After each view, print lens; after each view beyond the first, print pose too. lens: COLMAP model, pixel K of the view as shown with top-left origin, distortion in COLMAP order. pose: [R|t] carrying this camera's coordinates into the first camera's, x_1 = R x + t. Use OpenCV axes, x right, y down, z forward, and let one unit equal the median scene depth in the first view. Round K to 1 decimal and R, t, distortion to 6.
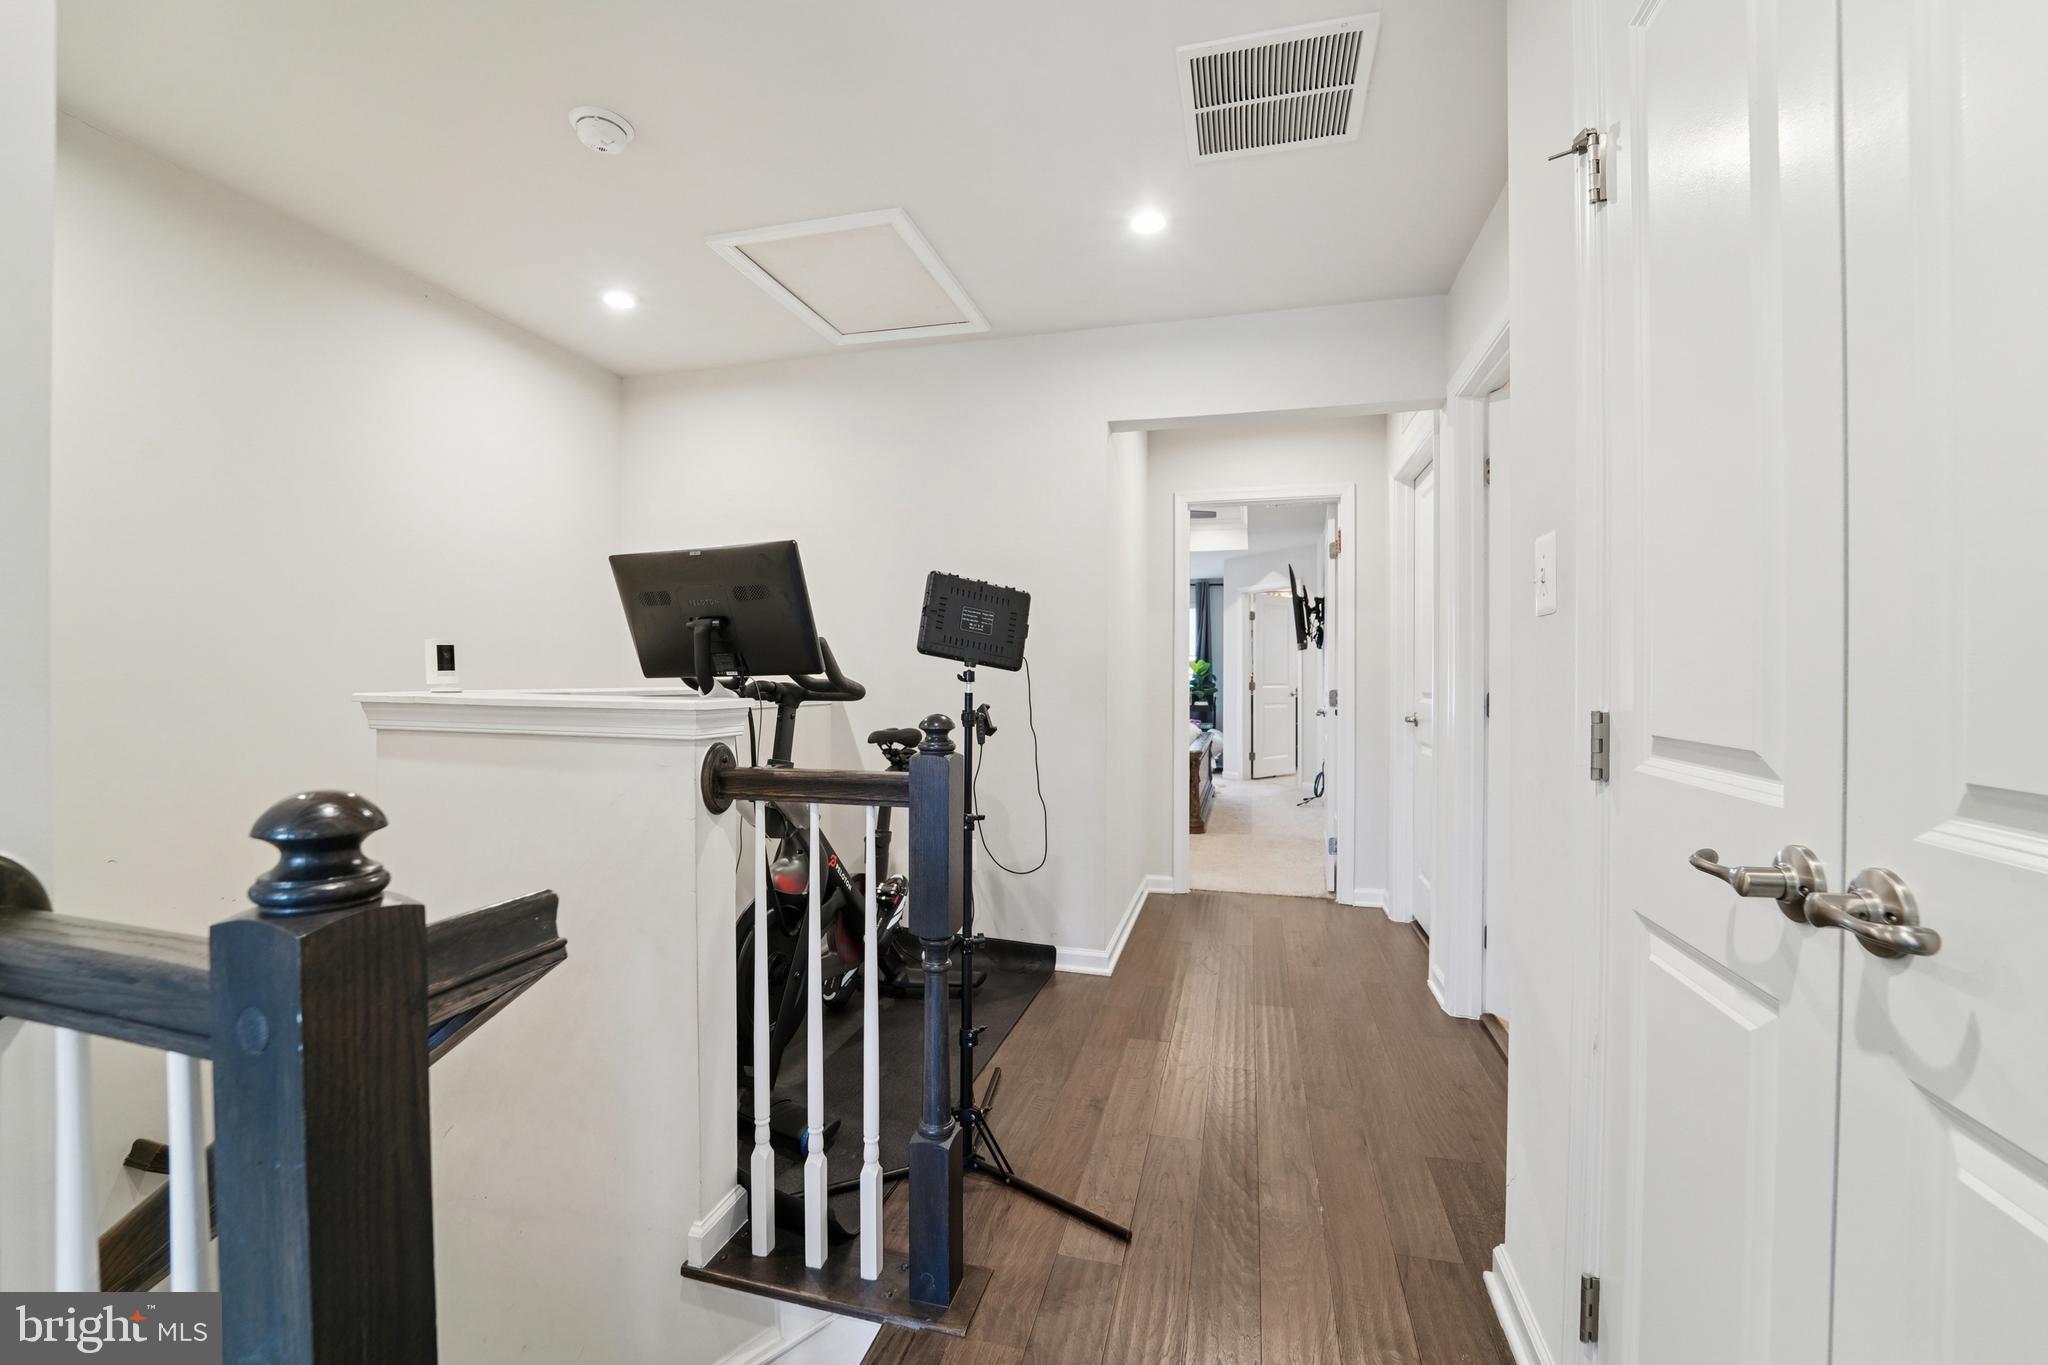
lens RADIAL K [[831.8, 0, 1029.3], [0, 831.8, 683.4], [0, 0, 1]] dist [-0.021226, -0.000976]
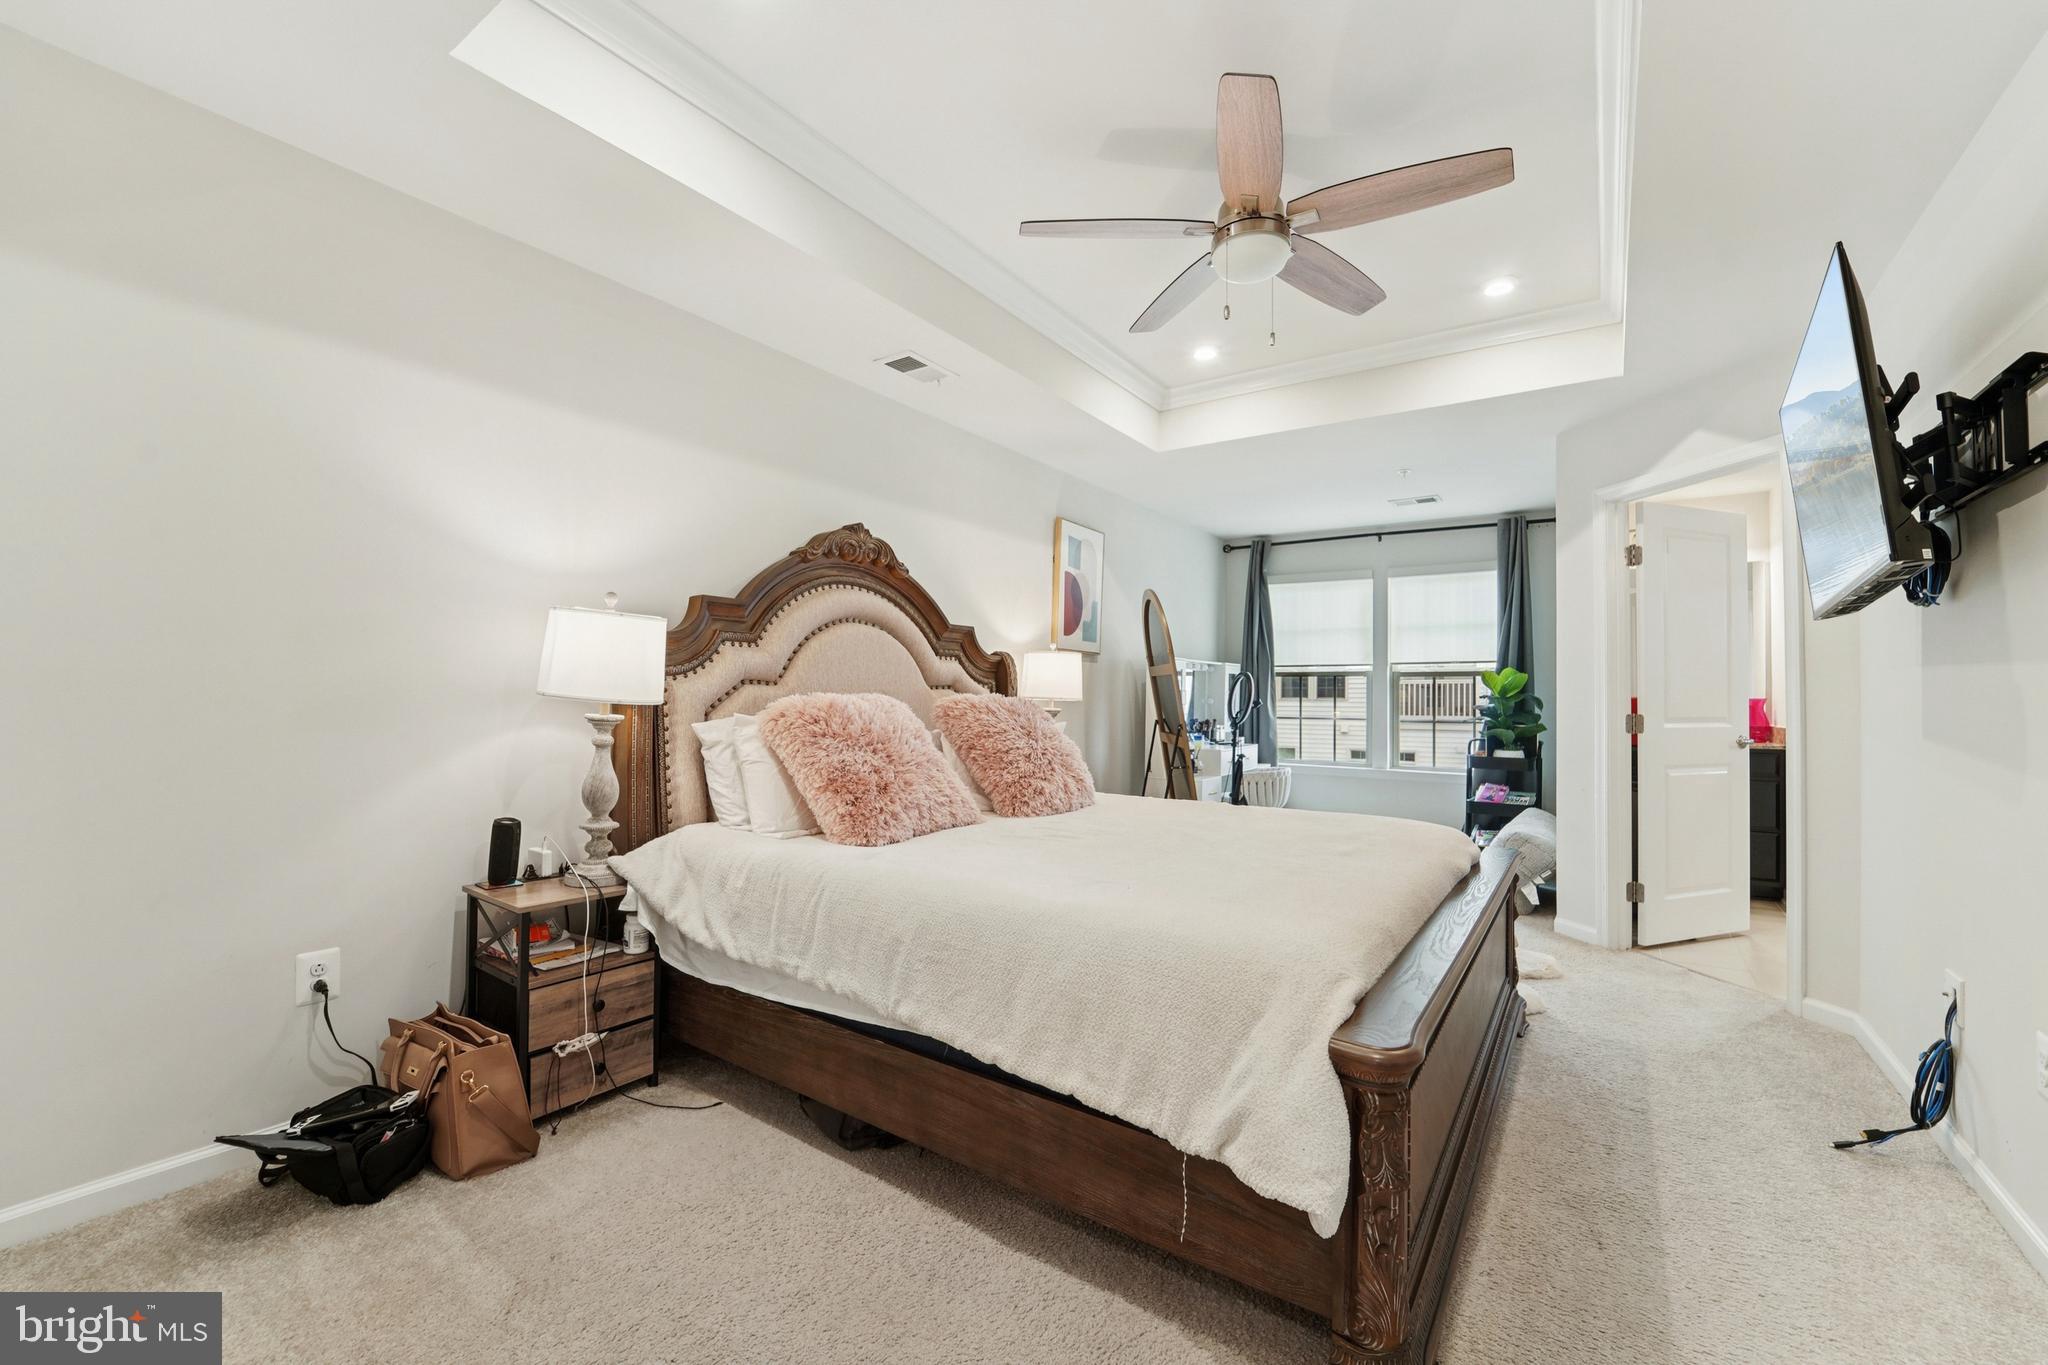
lens RADIAL K [[831.8, 0, 1028.0], [0, 831.8, 684.1], [0, 0, 1]] dist [-0.021226, -0.000976]
pose [[0.940362, 0.004572, -0.340146, 0.104889], [-0.013788, 0.999600, -0.024681, -0.001728], [0.339897, 0.027899, 0.940049, 0.436537]]
